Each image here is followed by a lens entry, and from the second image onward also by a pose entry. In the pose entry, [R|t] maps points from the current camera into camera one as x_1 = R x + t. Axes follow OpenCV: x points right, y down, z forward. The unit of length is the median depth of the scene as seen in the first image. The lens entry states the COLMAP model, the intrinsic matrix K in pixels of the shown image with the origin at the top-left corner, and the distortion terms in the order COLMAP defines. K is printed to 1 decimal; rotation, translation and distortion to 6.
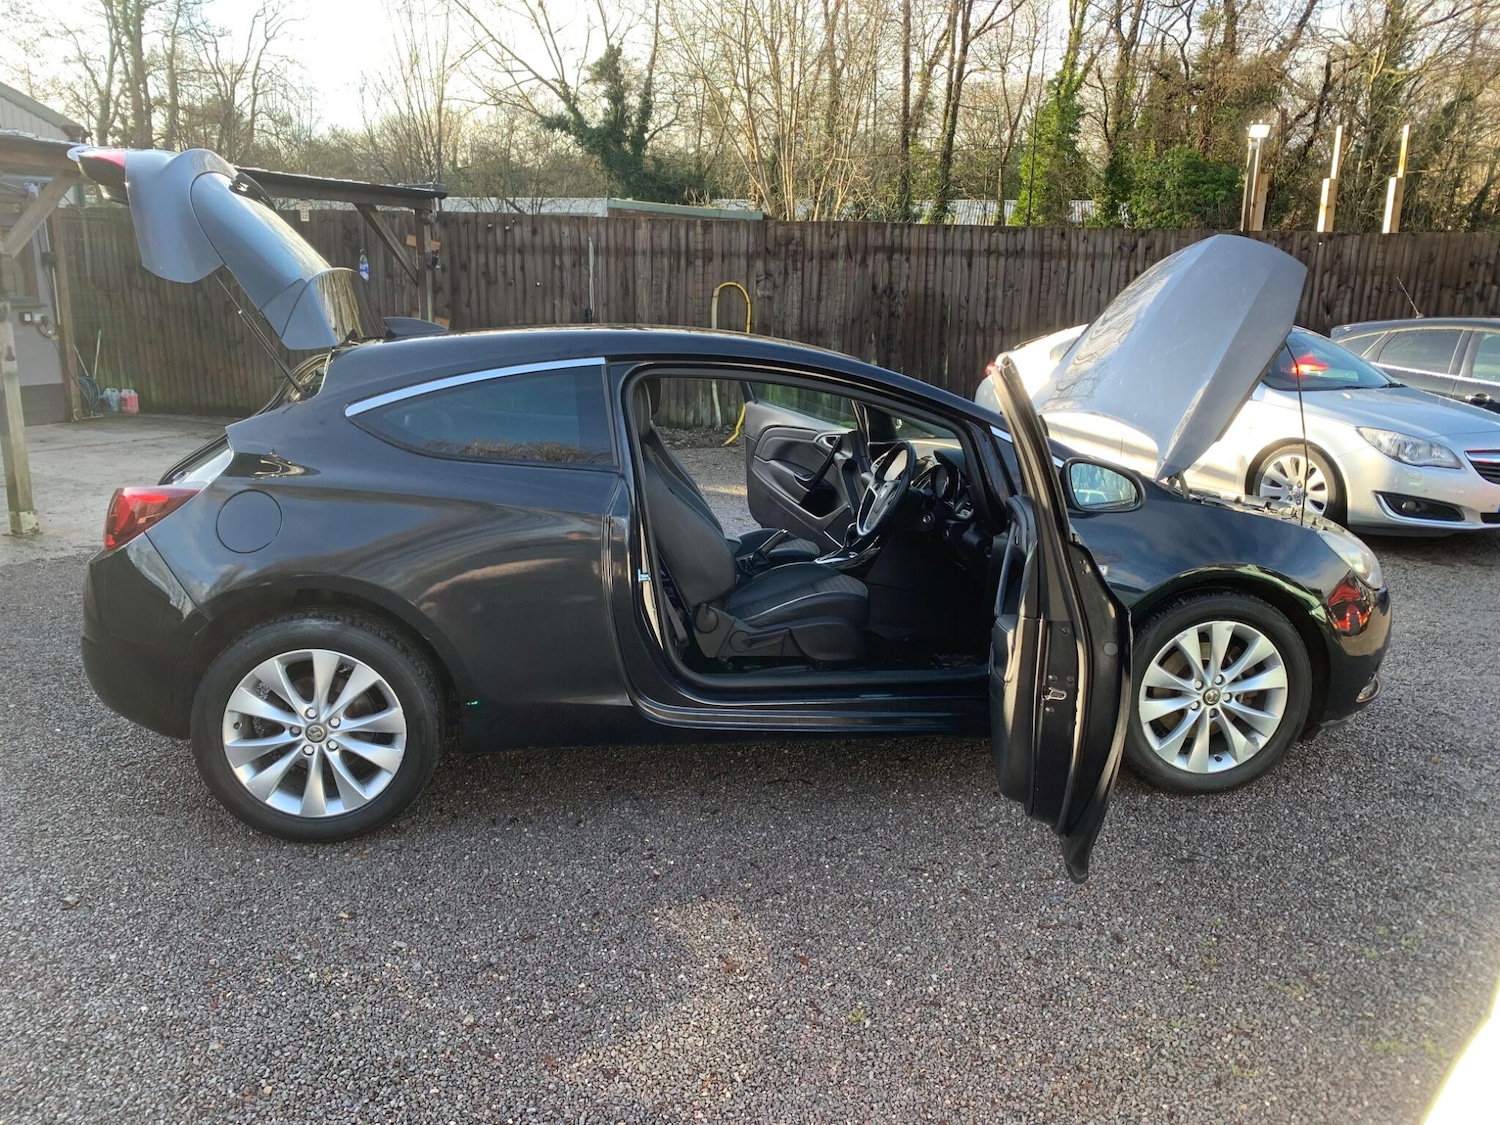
lens RADIAL K [[1137.1, 0, 739.7], [0, 1137.1, 562.9], [0, 0, 1]] dist [0.010144, -0.009680]
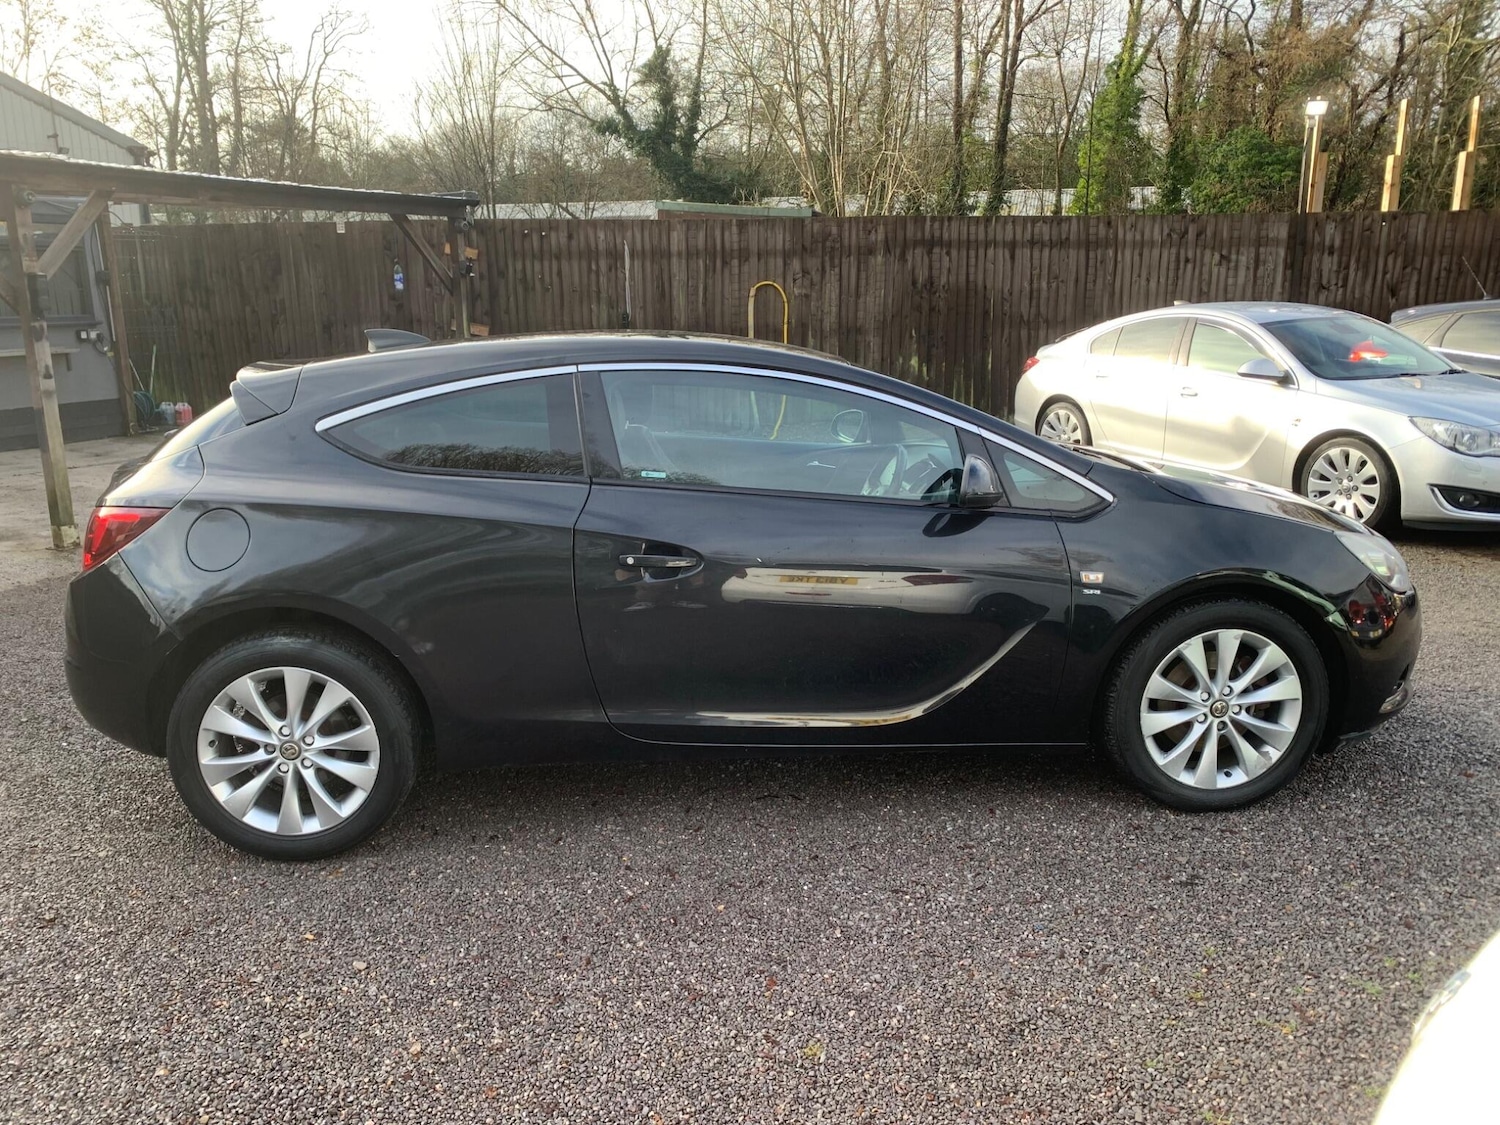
lens RADIAL K [[1137.1, 0, 727.7], [0, 1137.1, 573.6], [0, 0, 1]] dist [0.010144, -0.009680]
pose [[0.997973, -0.011878, -0.062522, 0.016363], [0.012490, 0.999878, 0.009399, -0.002193], [0.062402, -0.010161, 0.997999, 0.007177]]
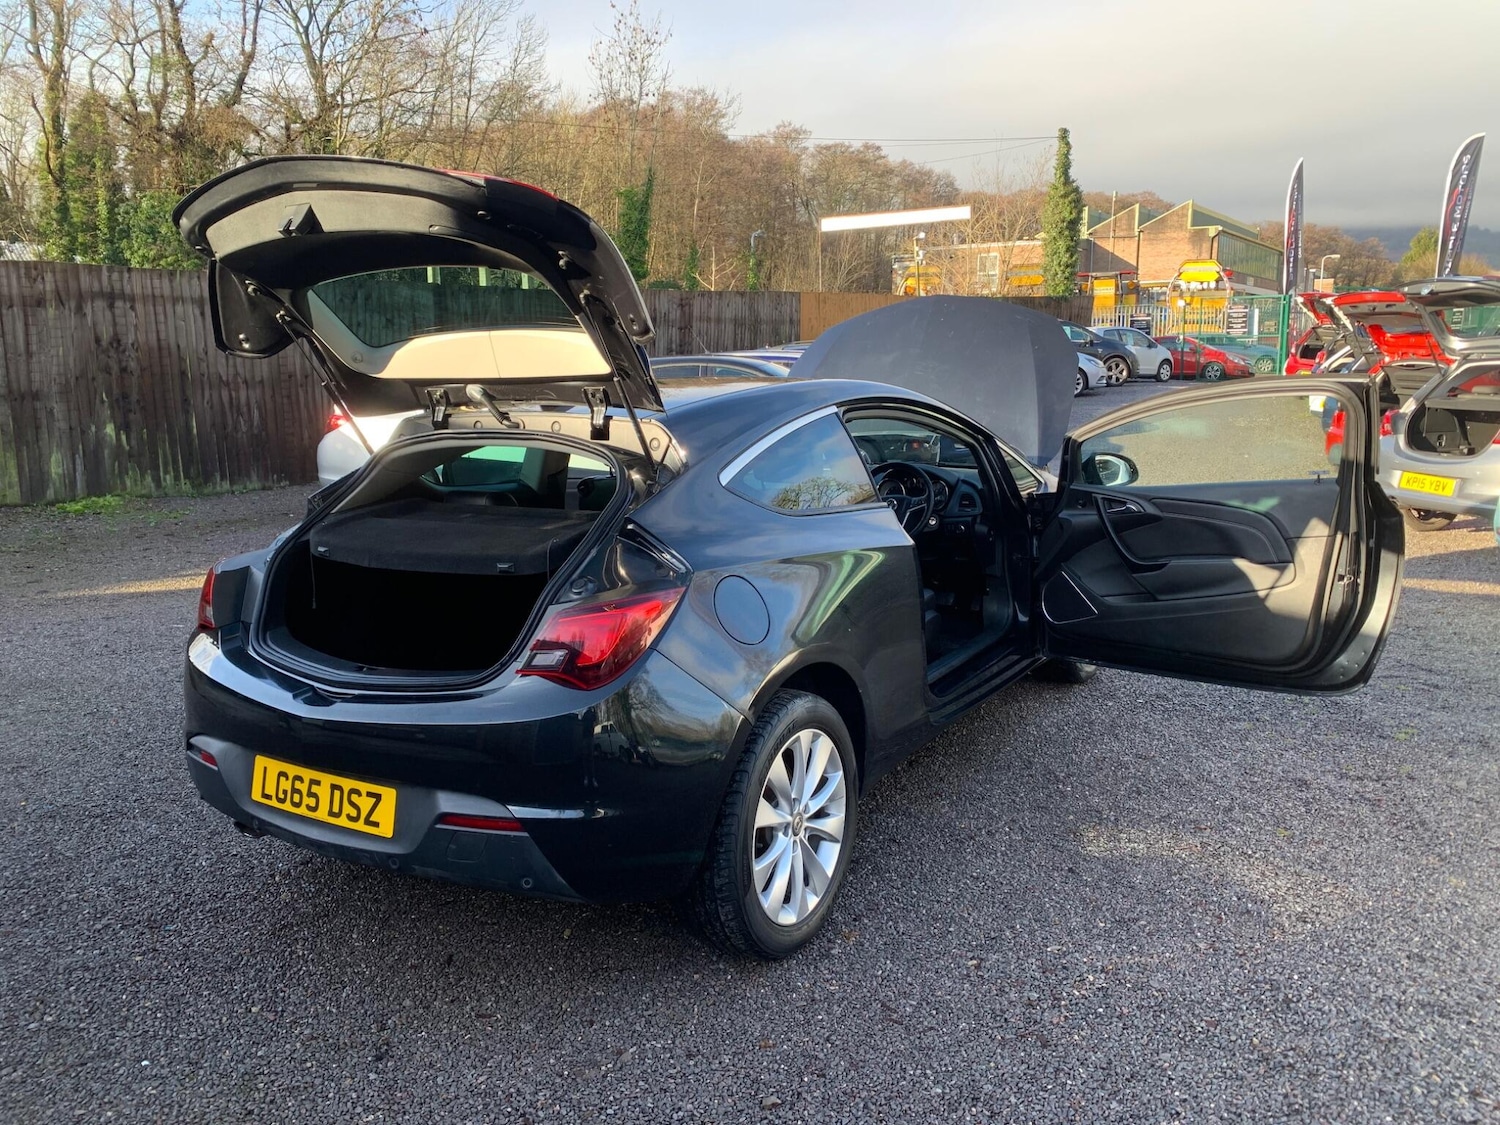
lens RADIAL K [[1137.1, 0, 749.6], [0, 1137.1, 554.4], [0, 0, 1]] dist [0.010144, -0.009680]
pose [[0.640025, -0.157067, 0.752129, -0.239689], [0.193487, 0.980284, 0.040065, -0.024352], [-0.743593, 0.119885, 0.657797, 0.094997]]
